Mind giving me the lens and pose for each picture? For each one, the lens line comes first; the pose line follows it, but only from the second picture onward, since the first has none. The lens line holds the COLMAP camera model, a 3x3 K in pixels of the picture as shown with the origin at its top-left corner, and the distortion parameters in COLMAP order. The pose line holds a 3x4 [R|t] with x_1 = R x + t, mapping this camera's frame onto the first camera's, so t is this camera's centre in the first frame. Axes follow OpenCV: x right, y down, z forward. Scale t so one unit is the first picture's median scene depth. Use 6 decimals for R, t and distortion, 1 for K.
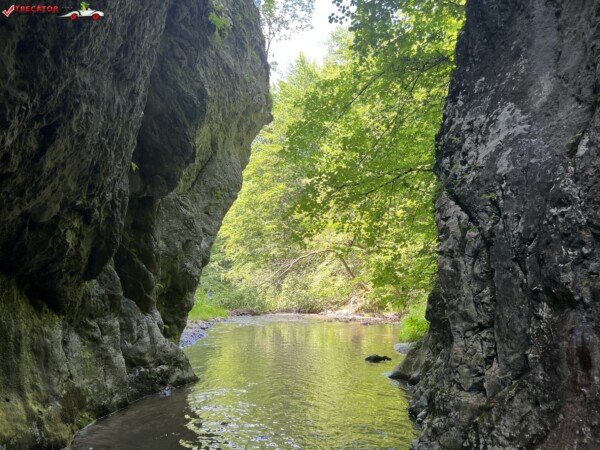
lens RADIAL K [[450.5, 0, 299.6], [0, 450.5, 224.1], [0, 0, 1]] dist [0.055593, -0.062581]
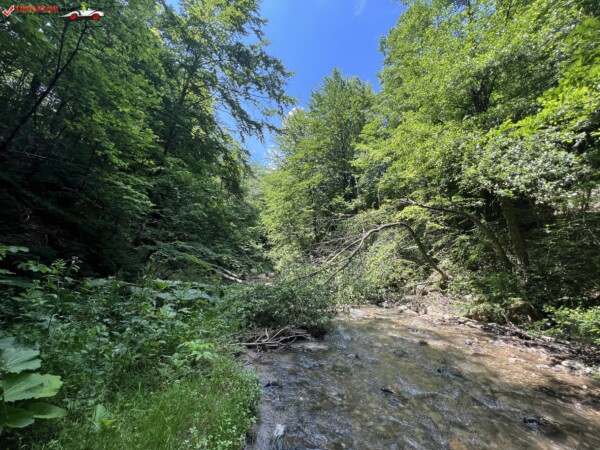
lens RADIAL K [[238.9, 0, 299.7], [0, 238.9, 224.1], [0, 0, 1]] dist [-0.000922, -0.000156]
pose [[0.999253, 0.018222, -0.034074, -0.246301], [-0.018916, 0.999618, -0.020159, 0.184713], [0.033694, 0.020788, 0.999216, 1.584546]]
